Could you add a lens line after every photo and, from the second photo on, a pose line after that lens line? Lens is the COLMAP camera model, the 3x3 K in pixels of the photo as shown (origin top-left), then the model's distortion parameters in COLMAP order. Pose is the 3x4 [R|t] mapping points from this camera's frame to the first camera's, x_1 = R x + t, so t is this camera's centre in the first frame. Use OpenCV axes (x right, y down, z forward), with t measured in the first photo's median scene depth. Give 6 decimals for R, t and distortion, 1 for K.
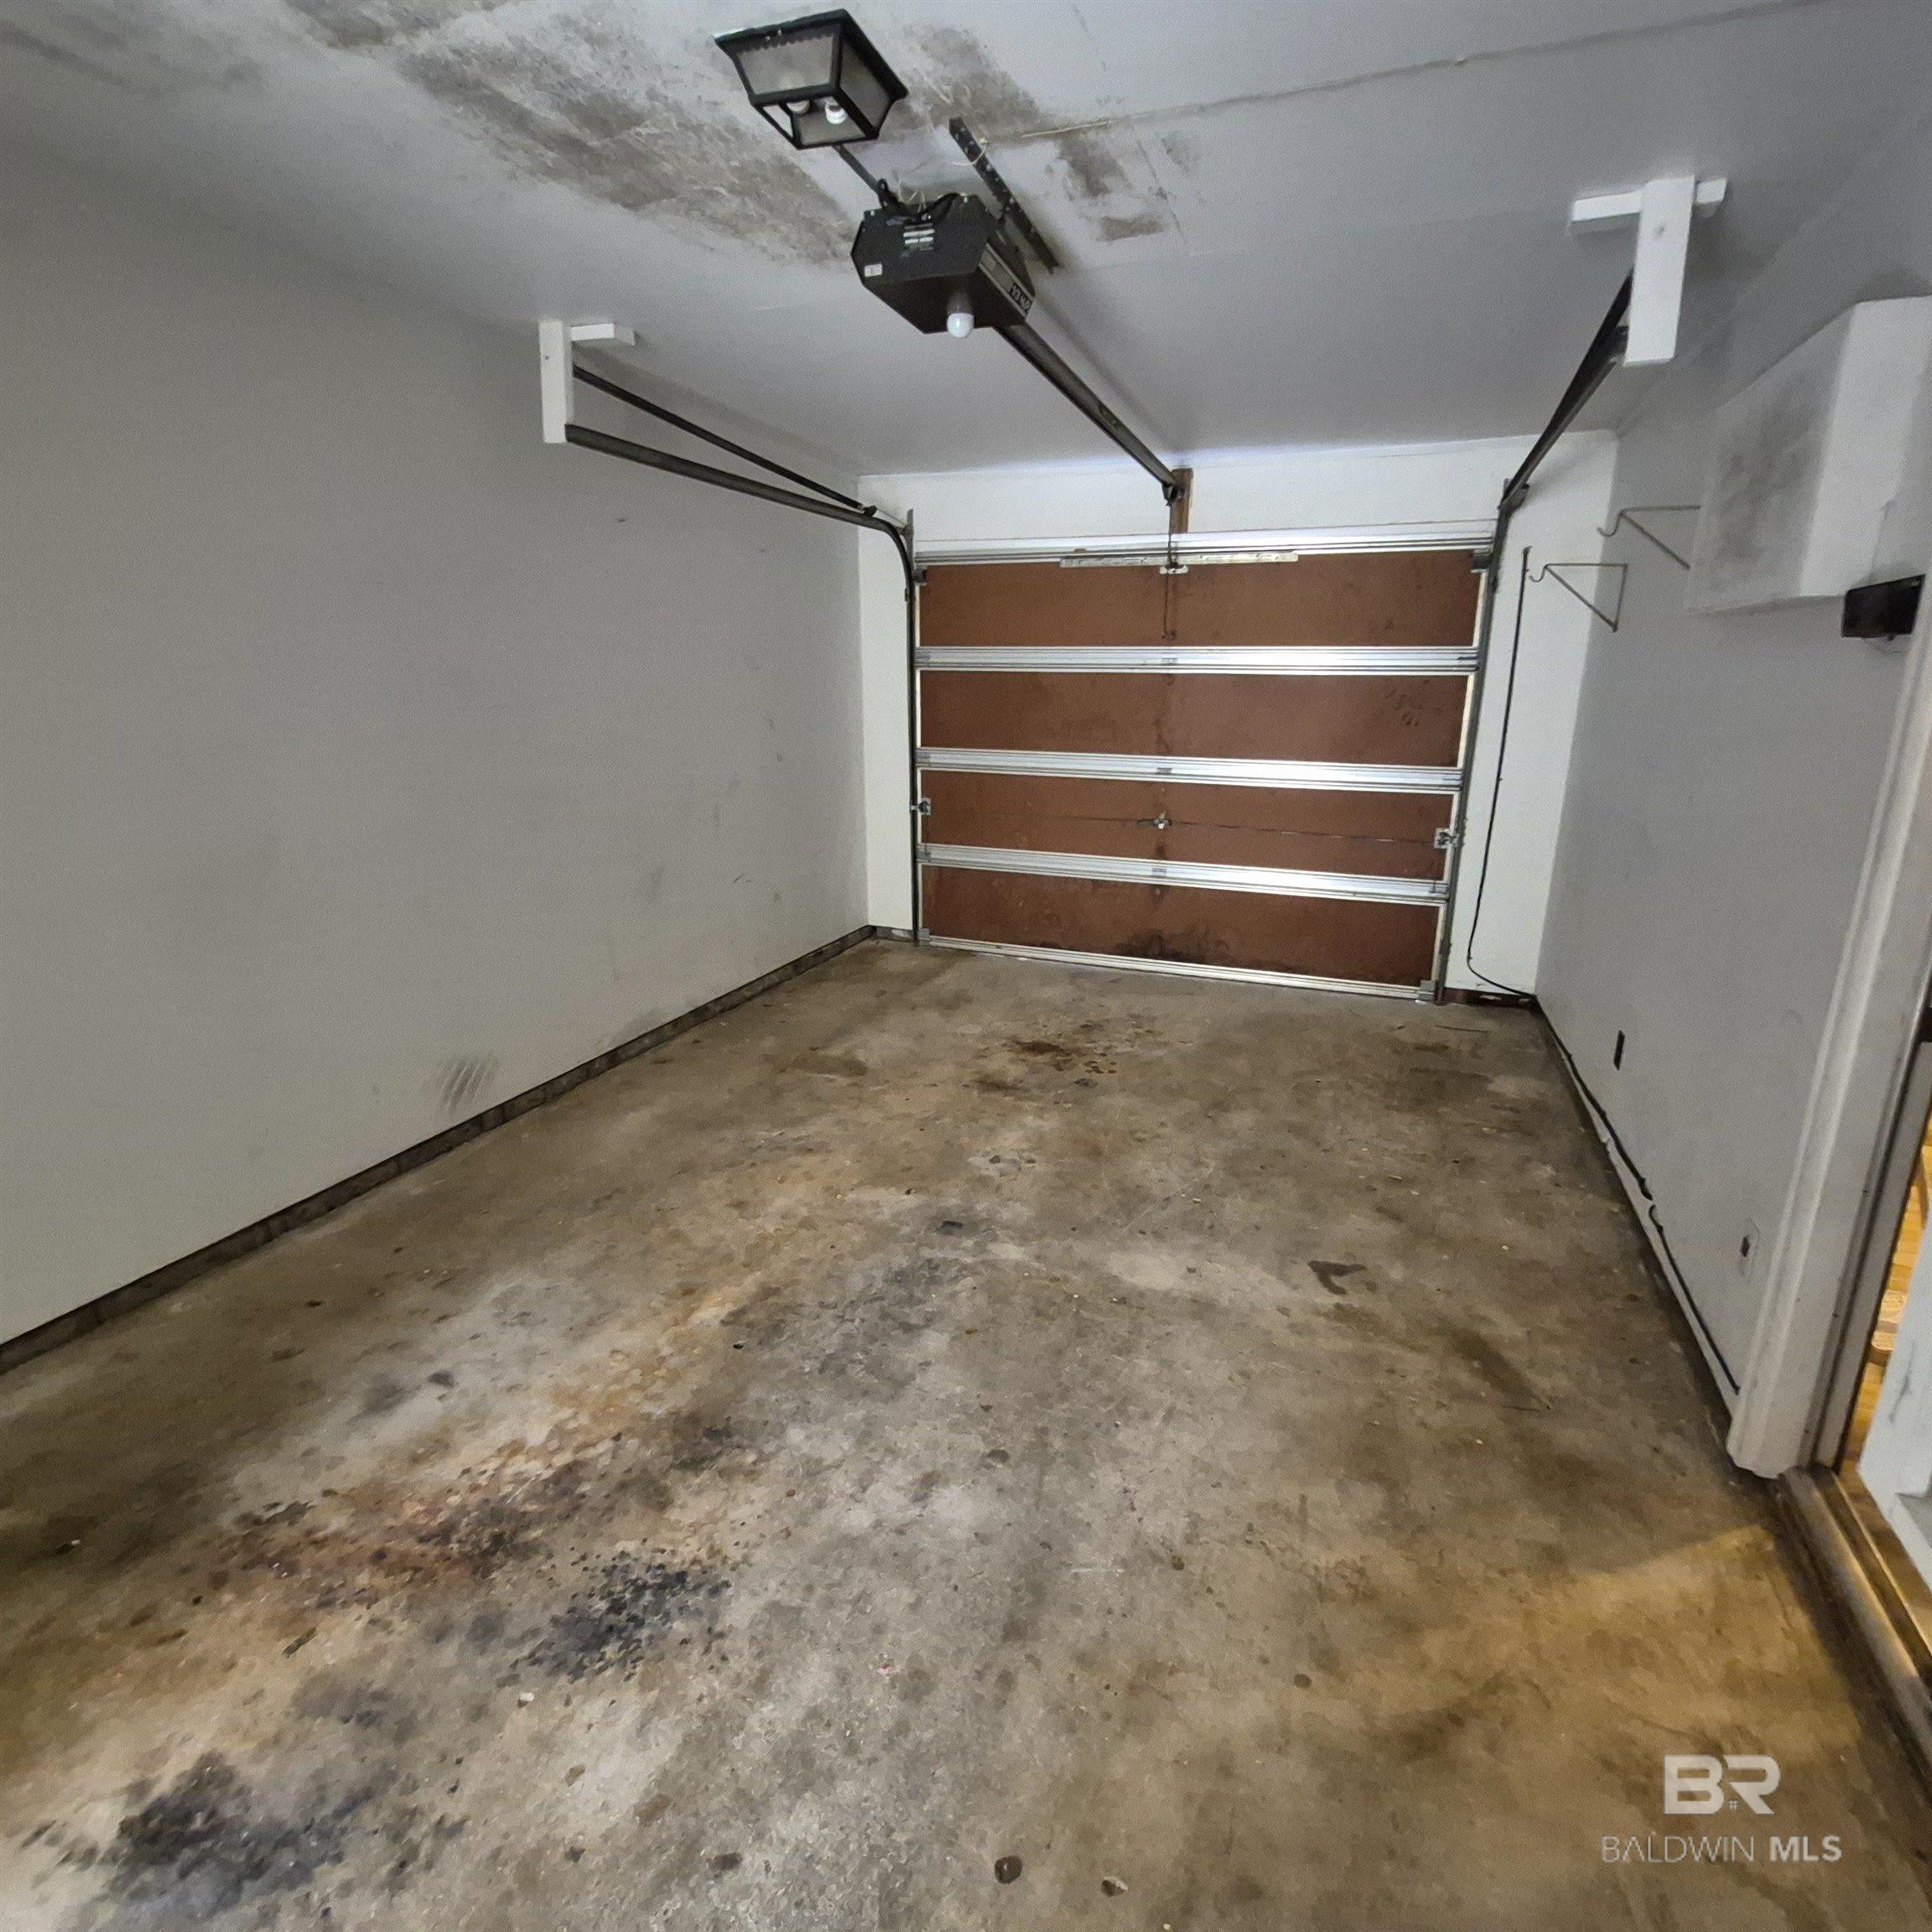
lens RADIAL K [[1036.6, 0, 968.3], [0, 1036.6, 963.1], [0, 0, 1]] dist [-0.000242, 0.002041]
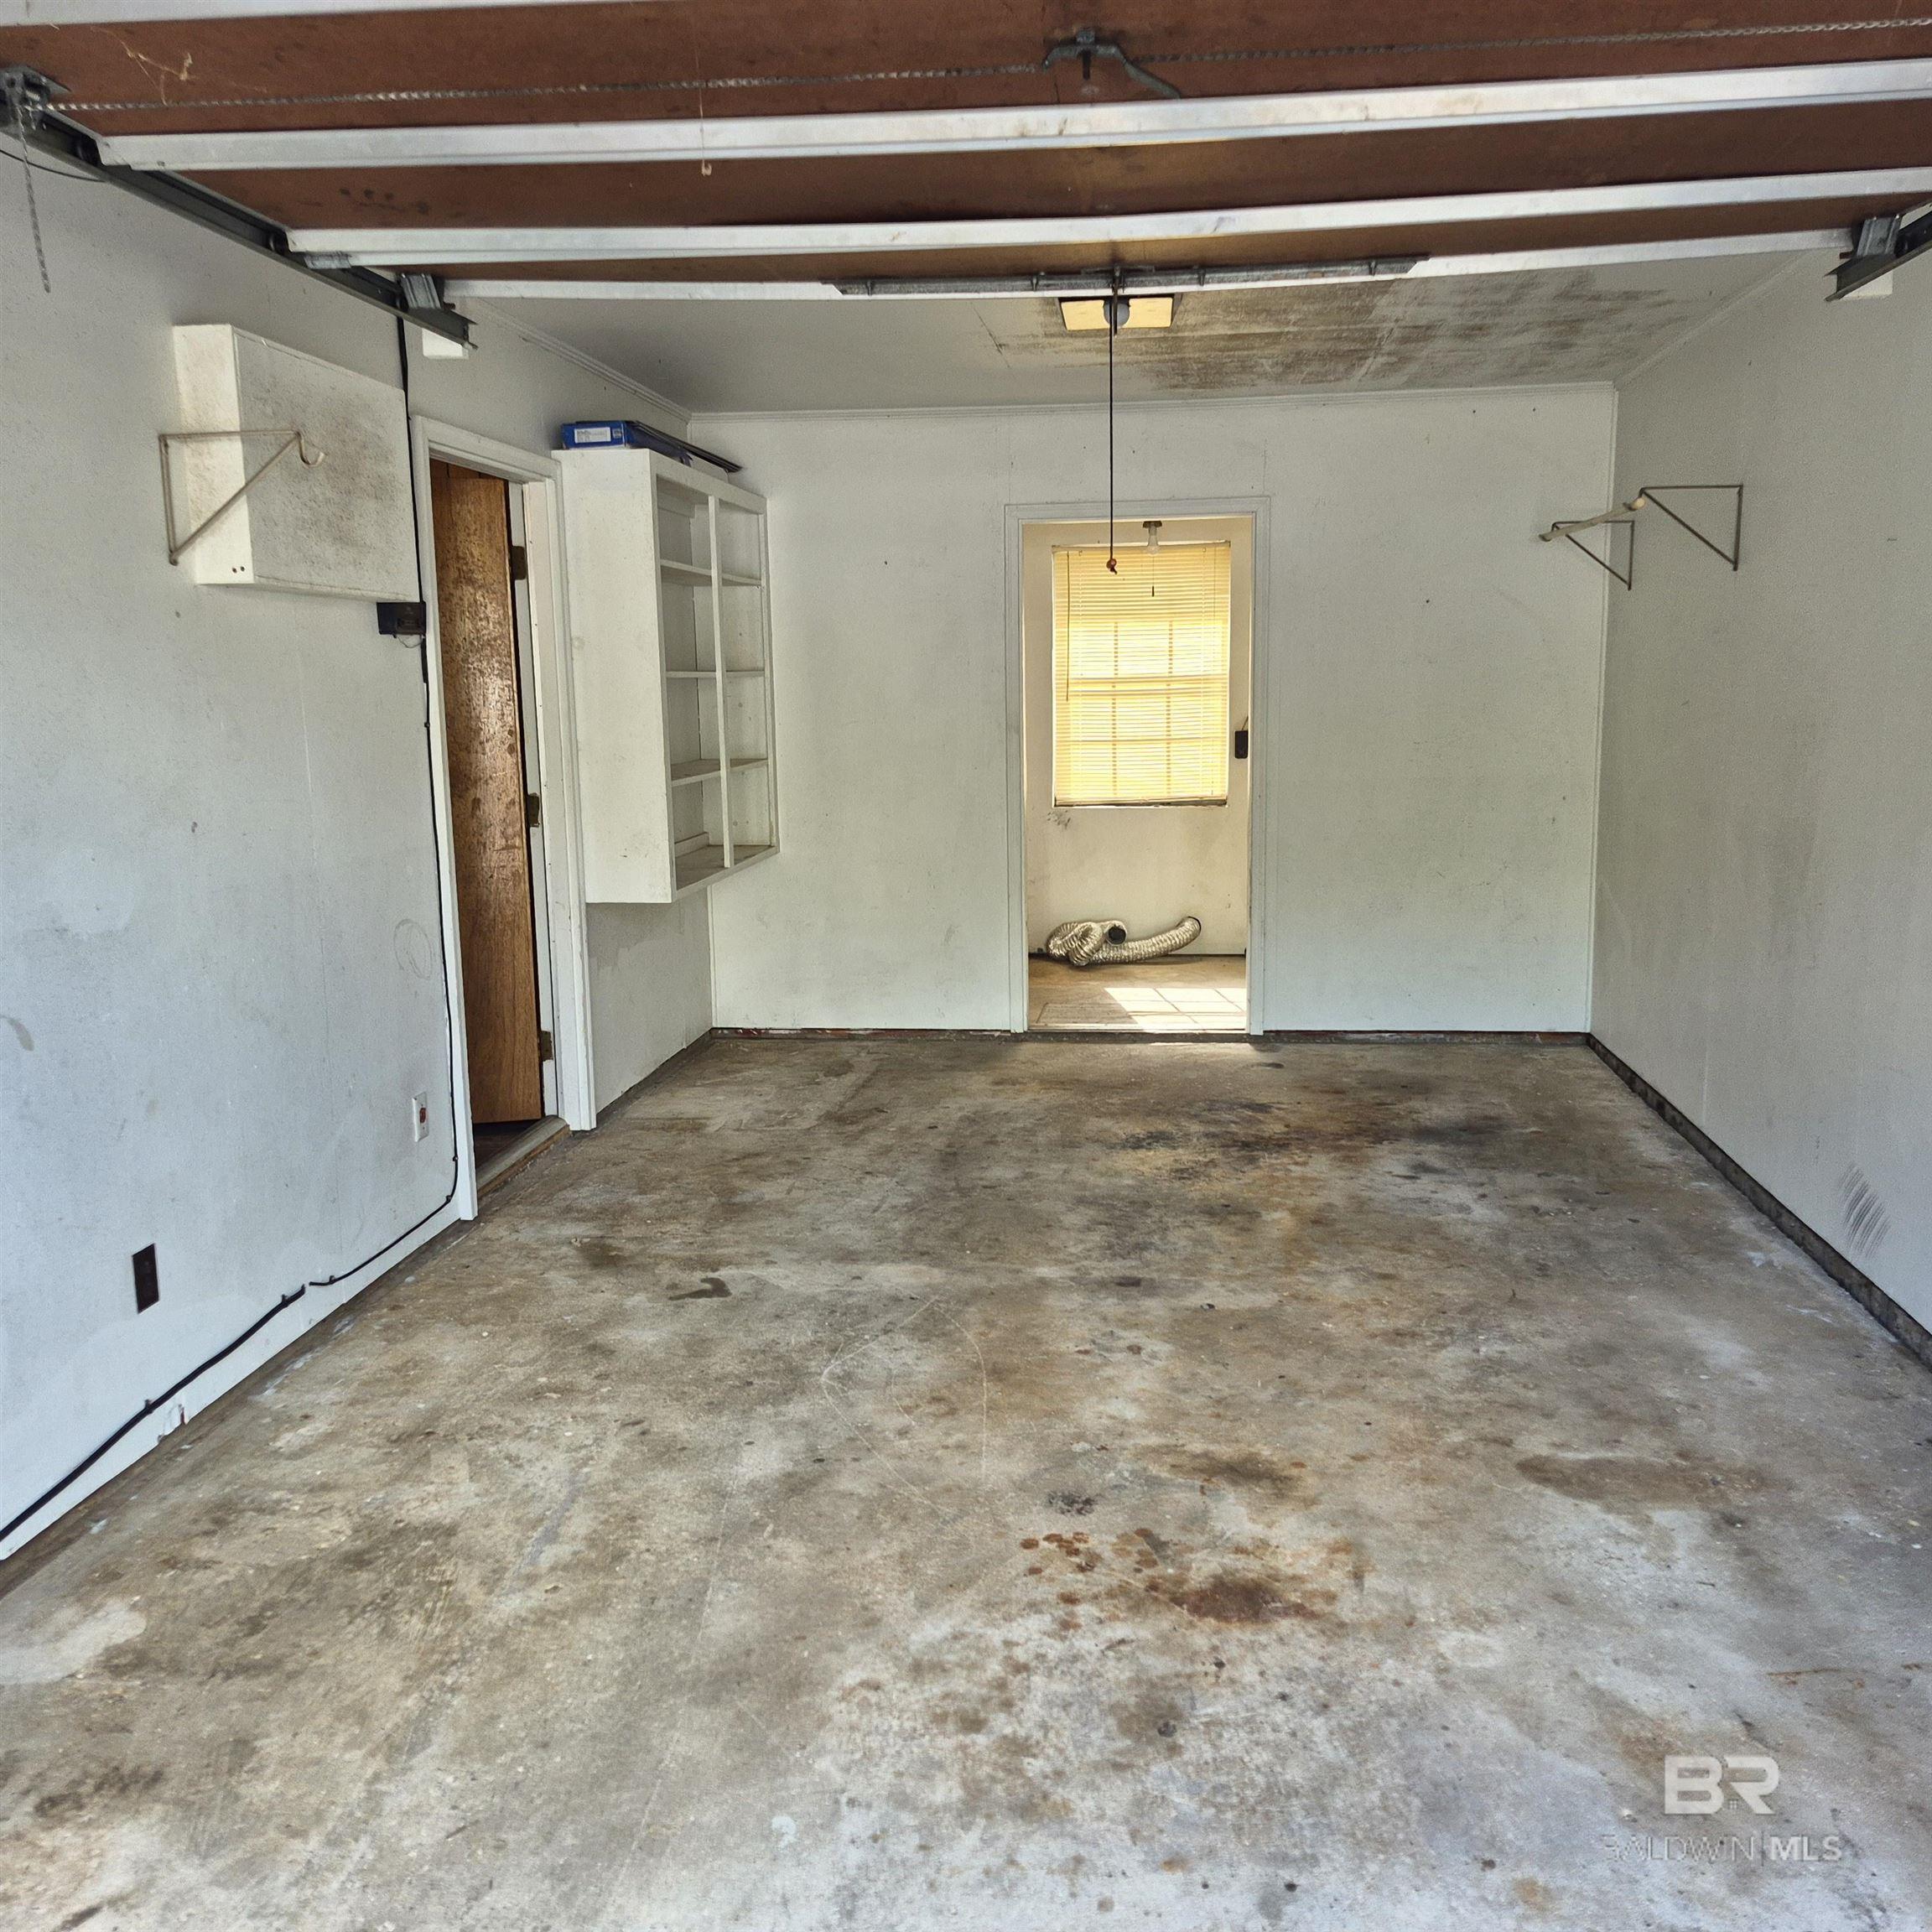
lens RADIAL K [[1917.6, 0, 966.7], [0, 1917.6, 968.4], [0, 0, 1]] dist [0.052699, 0.000000]
pose [[-0.968156, 0.039303, -0.247244, 0.469108], [-0.065115, 0.914075, 0.400283, -0.580022], [0.241732, 0.403635, -0.882408, 2.130537]]
